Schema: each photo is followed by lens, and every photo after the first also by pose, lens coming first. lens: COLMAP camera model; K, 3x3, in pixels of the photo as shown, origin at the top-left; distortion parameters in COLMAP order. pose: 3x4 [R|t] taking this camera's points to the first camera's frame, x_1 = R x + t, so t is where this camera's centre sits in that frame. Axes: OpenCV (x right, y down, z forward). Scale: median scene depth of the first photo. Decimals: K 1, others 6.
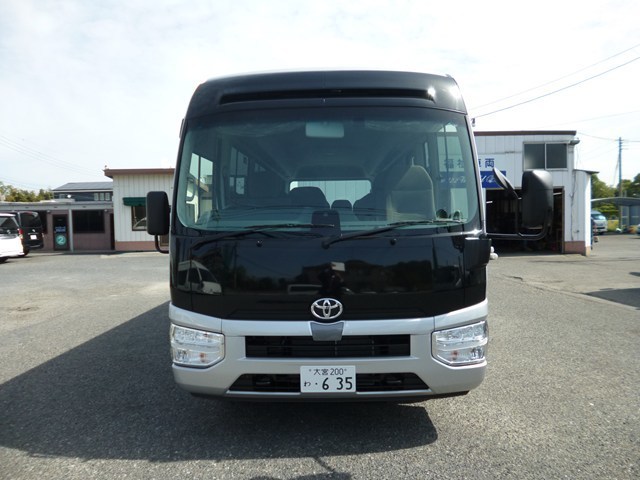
lens RADIAL K [[449.5, 0, 320.0], [0, 449.5, 240.0], [0, 0, 1]] dist [-0.076531, 0.030651]
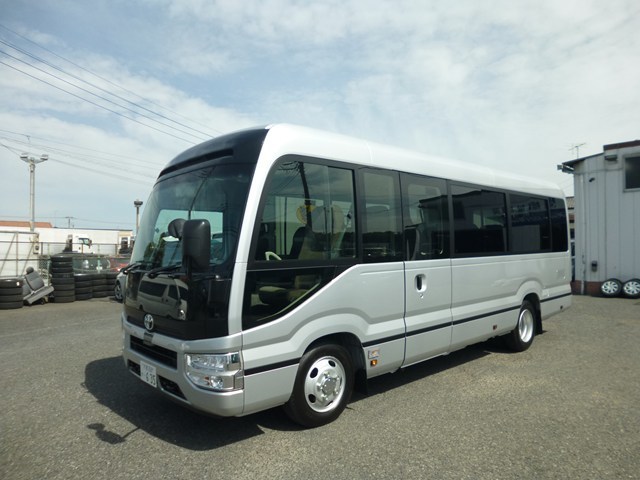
lens RADIAL K [[439.3, 0, 320.0], [0, 439.3, 240.0], [0, 0, 1]] dist [-0.073918, 0.028520]
pose [[0.707427, -0.006050, -0.706761, 1.332238], [-0.035102, 0.998429, -0.043682, -0.062305], [0.705914, 0.055710, 0.706103, 0.403826]]
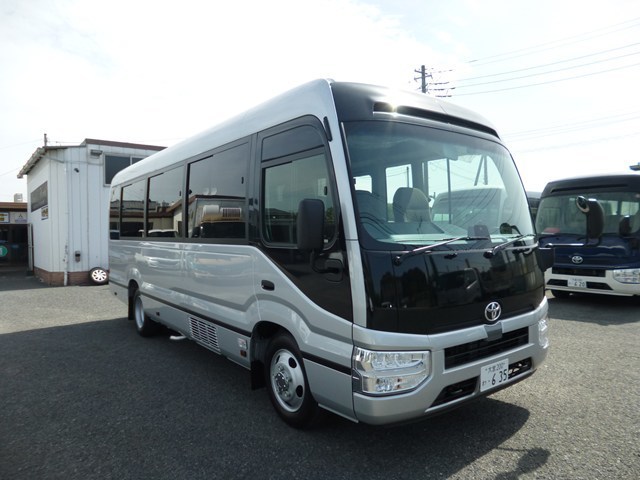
lens RADIAL K [[449.5, 0, 320.0], [0, 449.5, 240.0], [0, 0, 1]] dist [-0.076531, 0.030651]
pose [[0.778553, 0.005525, 0.627555, -1.016678], [0.025830, 0.998832, -0.040839, 0.007220], [-0.627048, 0.048005, 0.777500, 0.392133]]
